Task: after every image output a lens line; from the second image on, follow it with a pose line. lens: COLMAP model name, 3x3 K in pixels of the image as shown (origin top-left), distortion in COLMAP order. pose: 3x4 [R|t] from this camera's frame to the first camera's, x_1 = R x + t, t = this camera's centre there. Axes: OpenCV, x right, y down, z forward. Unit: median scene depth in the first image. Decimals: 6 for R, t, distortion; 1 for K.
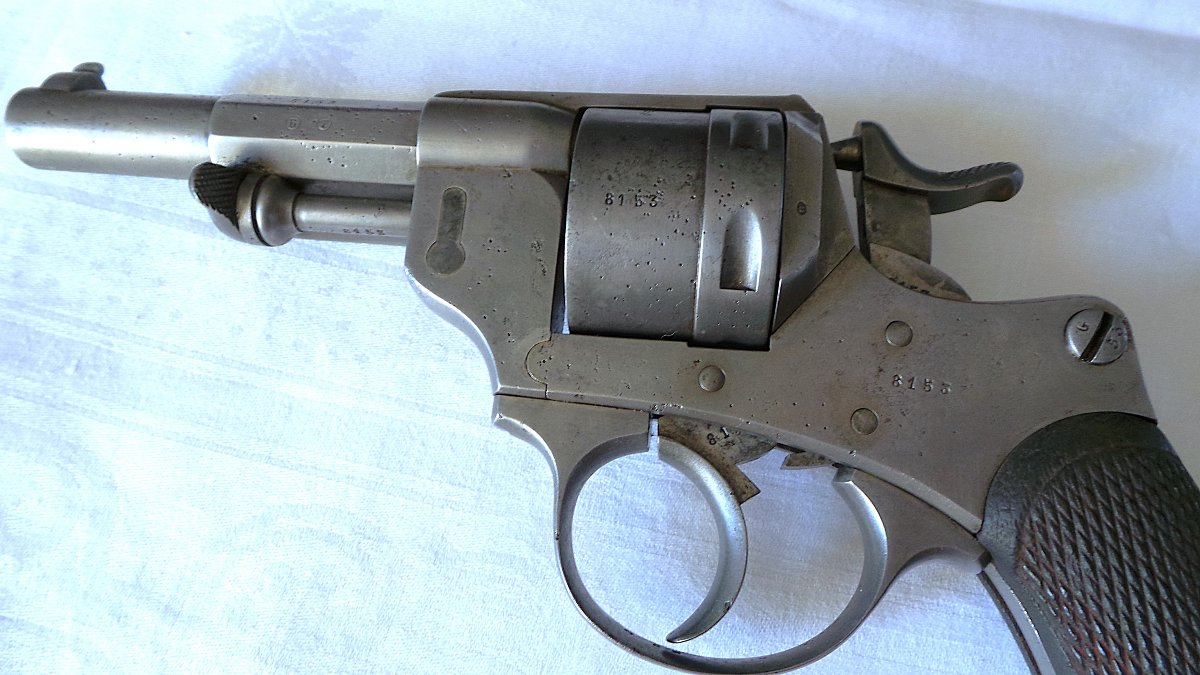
lens RADIAL K [[810.6, 0, 602.0], [0, 810.6, 355.9], [0, 0, 1]] dist [0.004658, 0.000860]
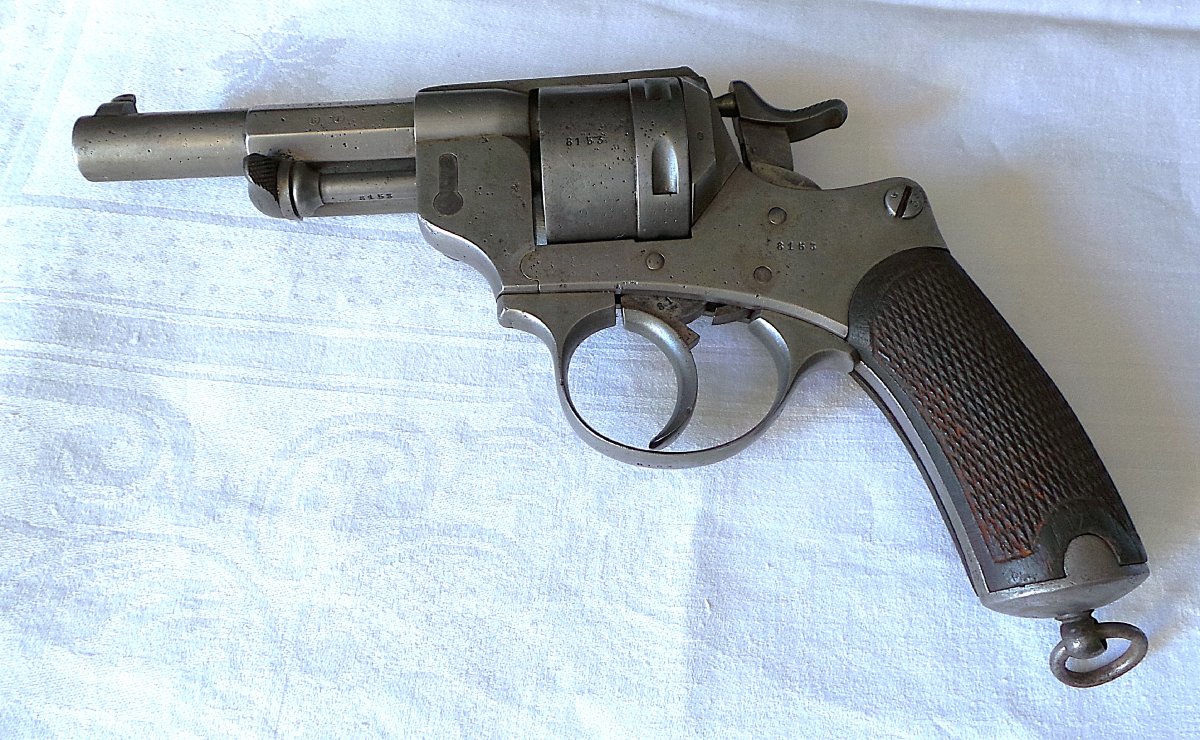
lens RADIAL K [[991.5, 0, 600.0], [0, 991.5, 370.0], [0, 0, 1]] dist [-0.014163, -0.002134]
pose [[0.984329, -0.120826, 0.128444, -0.185226], [0.131664, 0.988100, -0.079510, 0.308747], [-0.117309, 0.095176, 0.988524, -0.614142]]
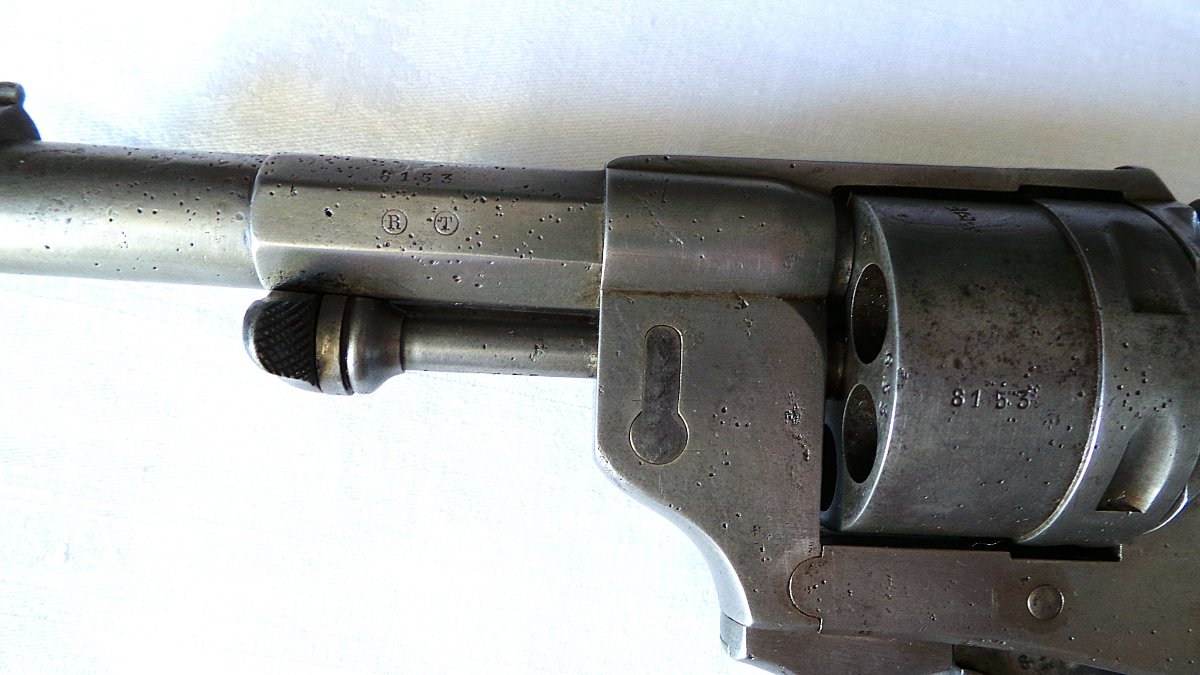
lens RADIAL K [[787.6, 0, 600.0], [0, 787.6, 337.5], [0, 0, 1]] dist [0.005225, 0.003160]
pose [[0.990330, -0.052095, 0.128580, -0.314706], [0.021574, 0.973374, 0.228204, -0.345668], [-0.137044, -0.223224, 0.965086, 0.379271]]
